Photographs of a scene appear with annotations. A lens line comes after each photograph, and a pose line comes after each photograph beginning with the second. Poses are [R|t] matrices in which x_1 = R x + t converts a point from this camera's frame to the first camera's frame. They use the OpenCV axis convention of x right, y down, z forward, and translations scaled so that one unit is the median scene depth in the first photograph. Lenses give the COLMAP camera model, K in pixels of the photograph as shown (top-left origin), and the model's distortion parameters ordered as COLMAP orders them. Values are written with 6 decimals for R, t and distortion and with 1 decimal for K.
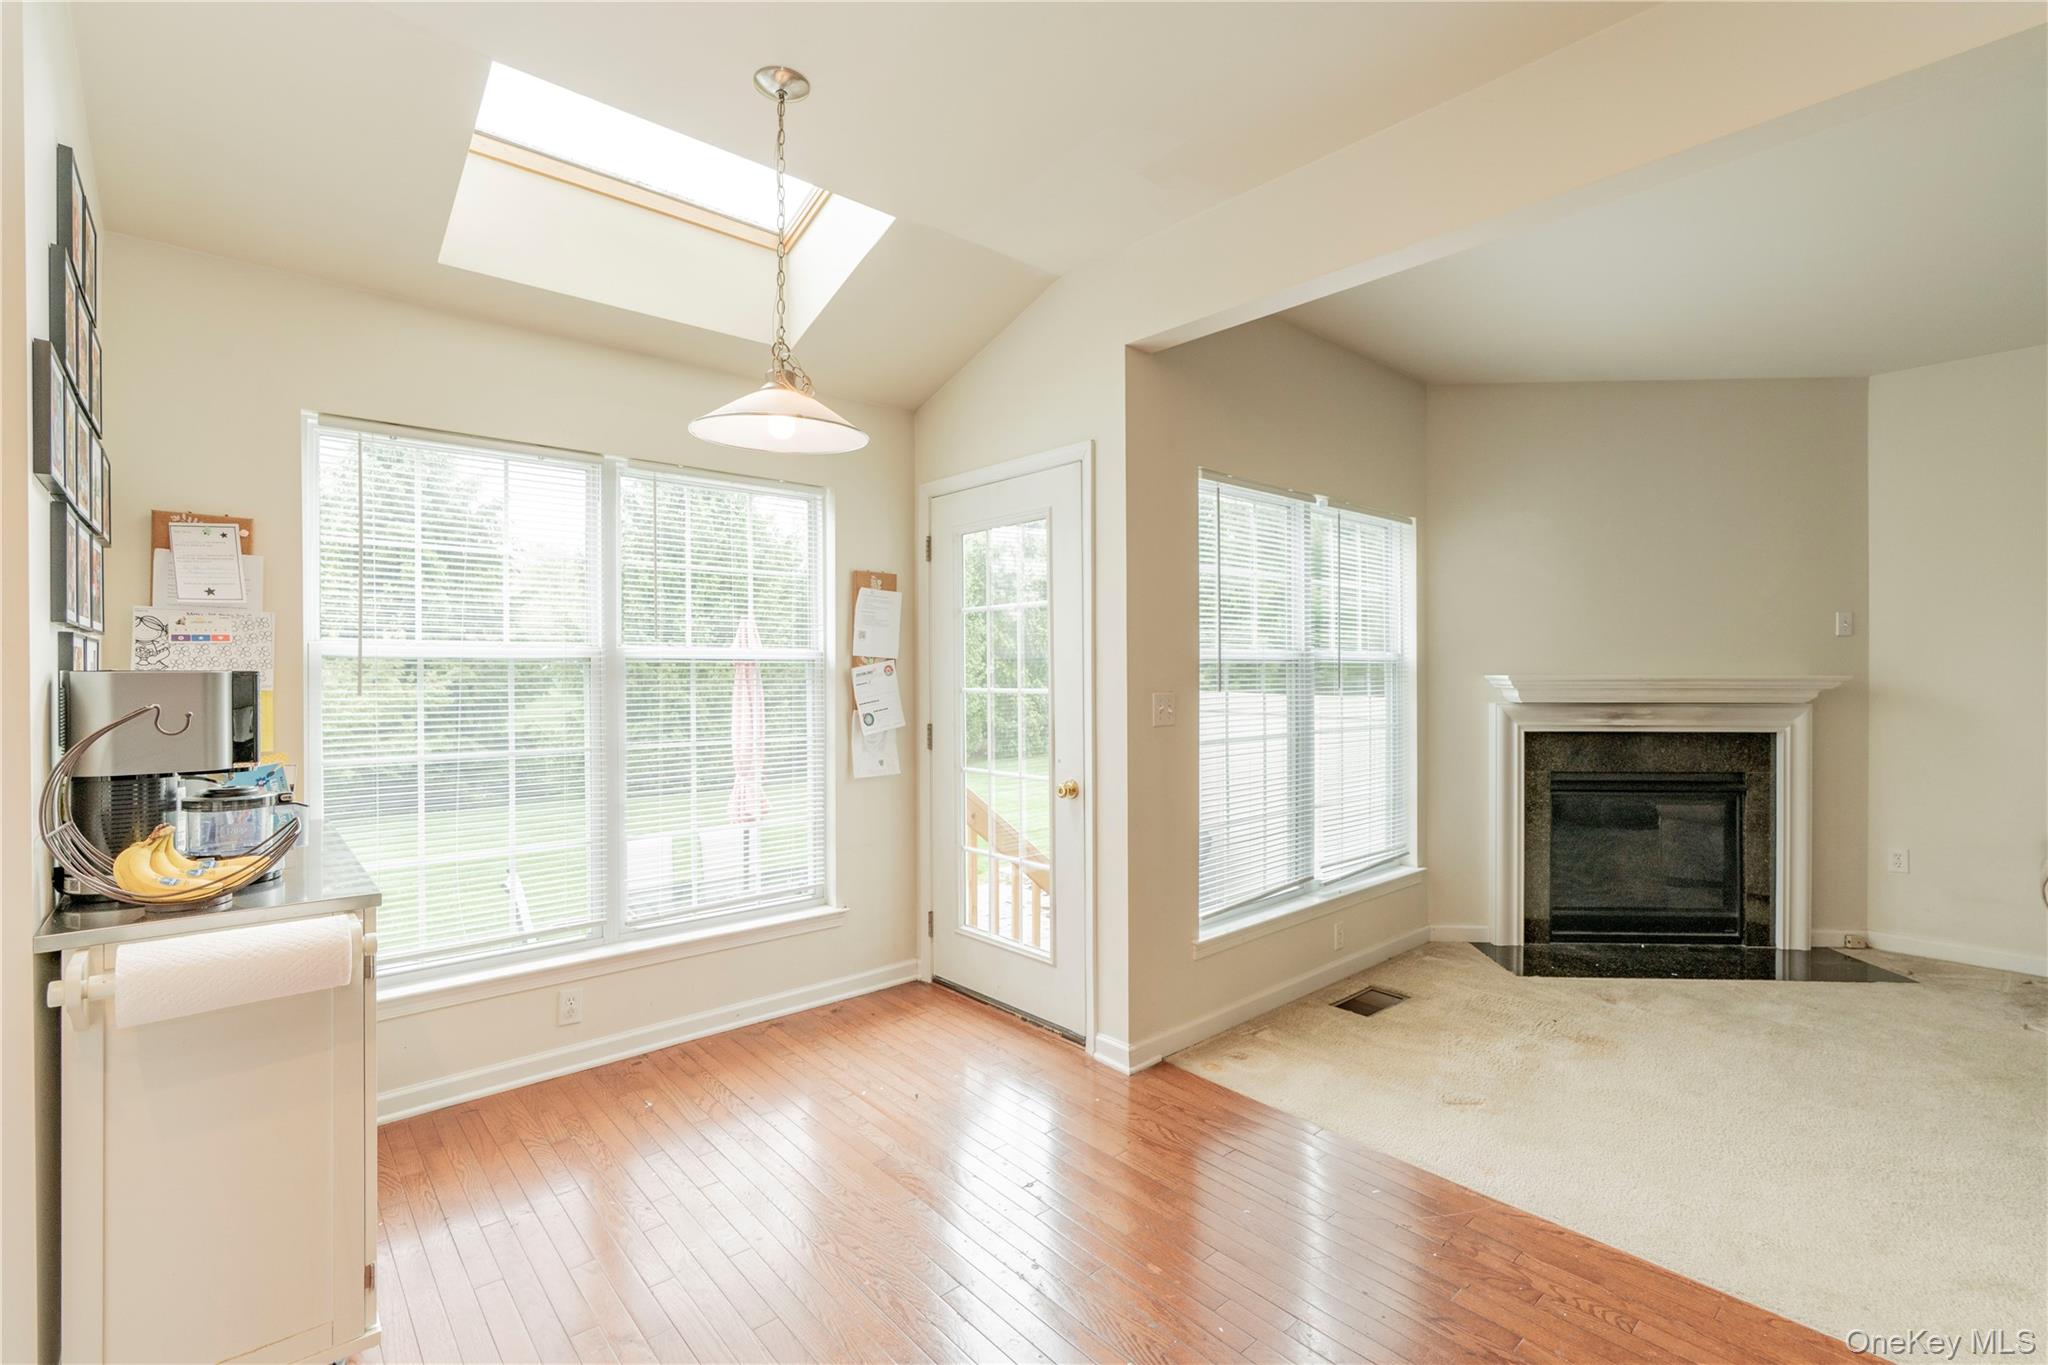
lens RADIAL K [[921.9, 0, 1033.5], [0, 921.9, 674.7], [0, 0, 1]] dist [0.000423, 0.001298]
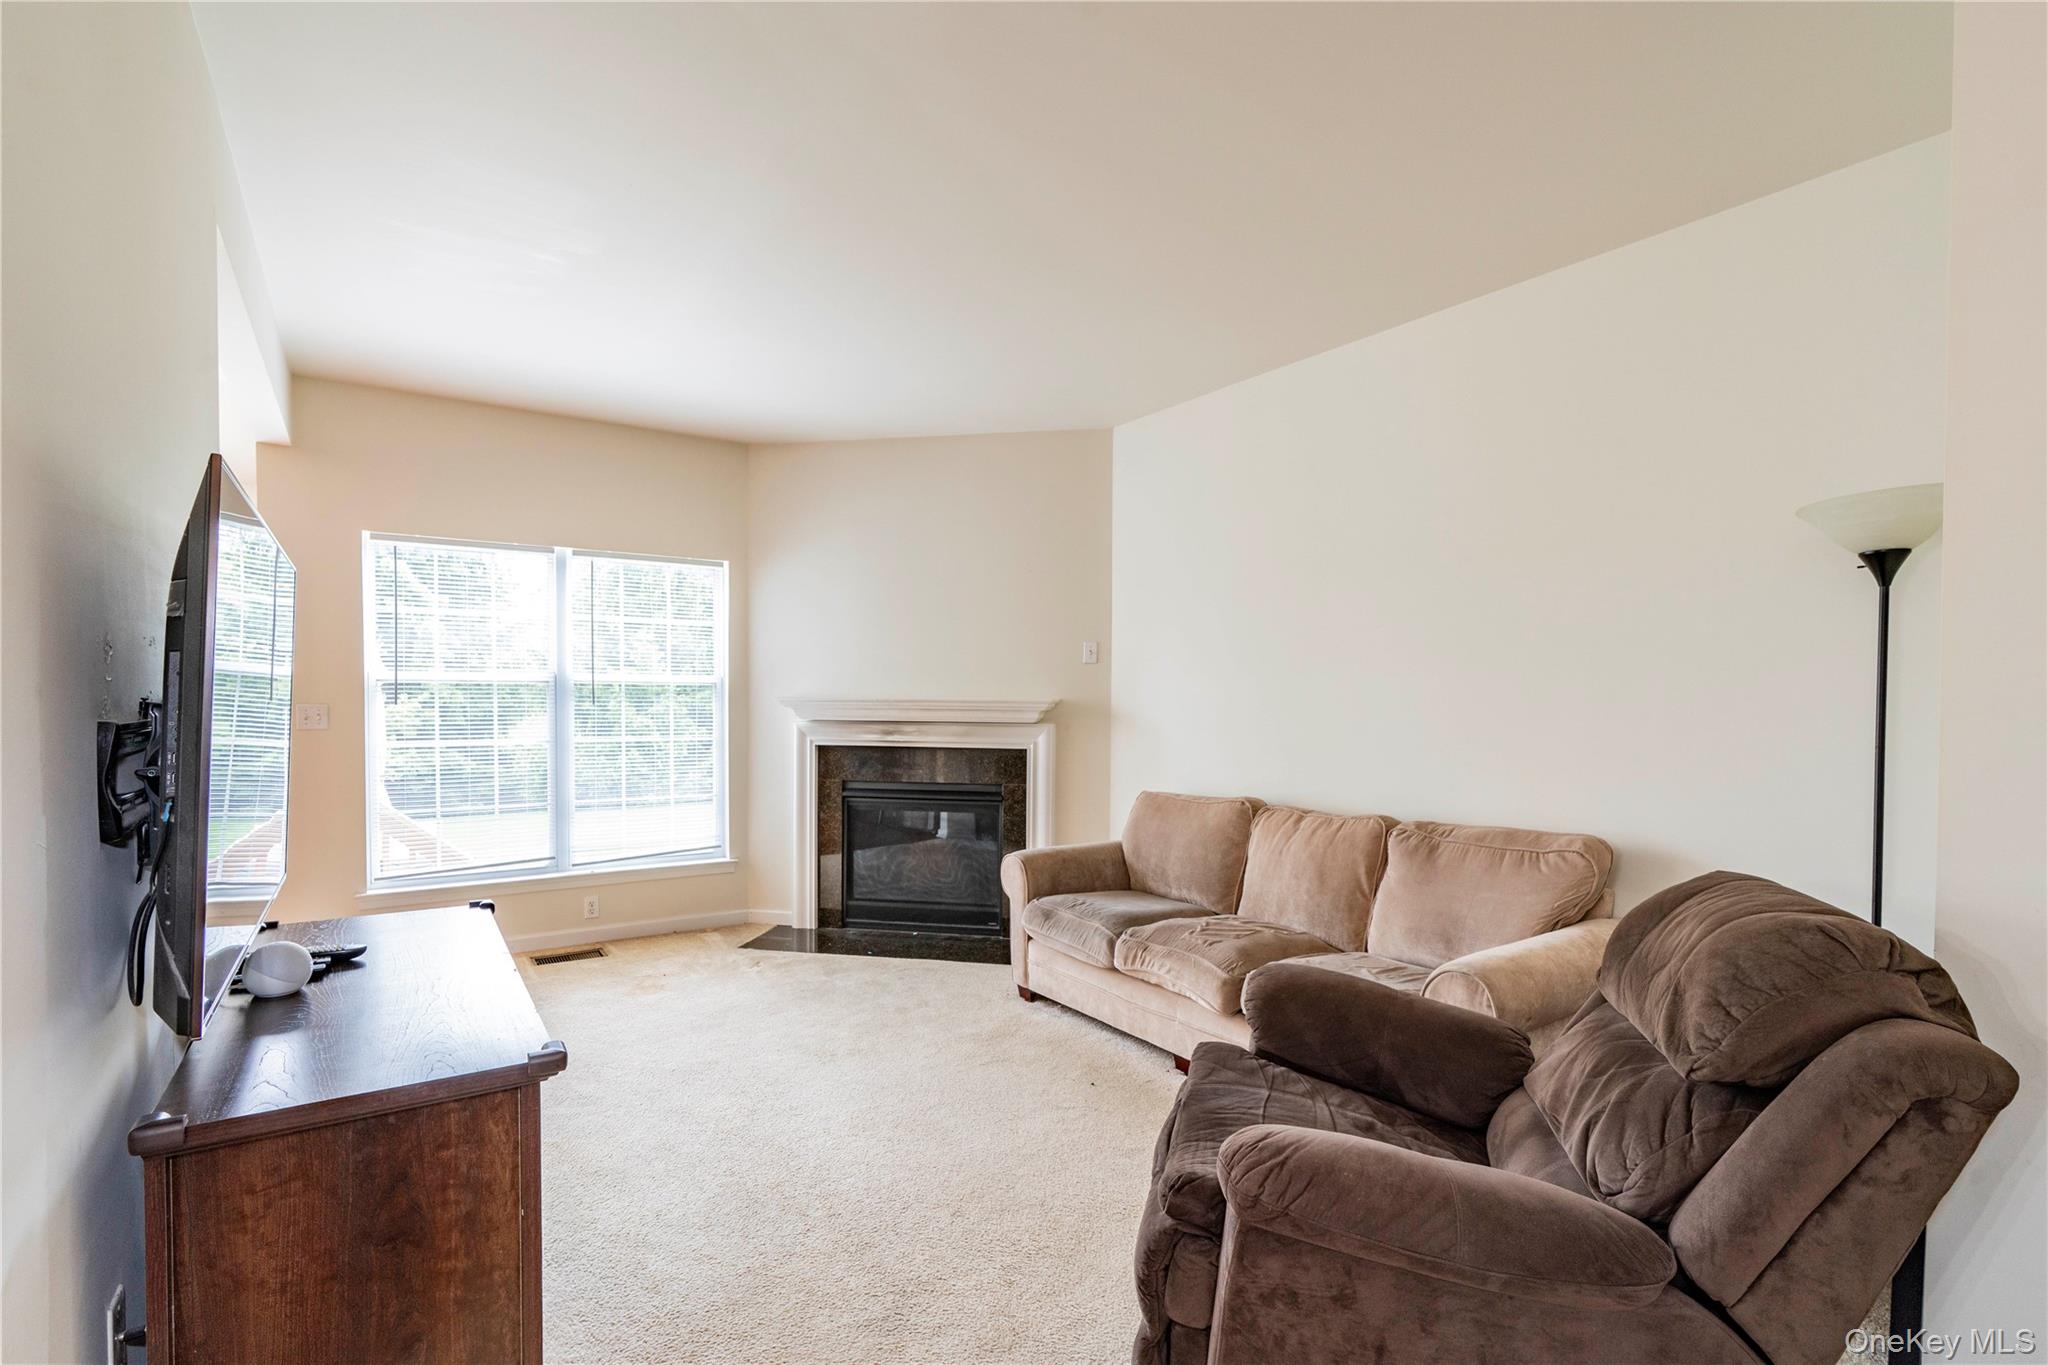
lens RADIAL K [[934.8, 0, 1027.2], [0, 934.8, 726.7], [0, 0, 1]] dist [-0.000513, 0.000161]
pose [[0.989164, 0.011949, -0.146331, 0.966464], [-0.007918, 0.999574, 0.028100, 0.003345], [0.146604, -0.026637, 0.988837, -0.120180]]
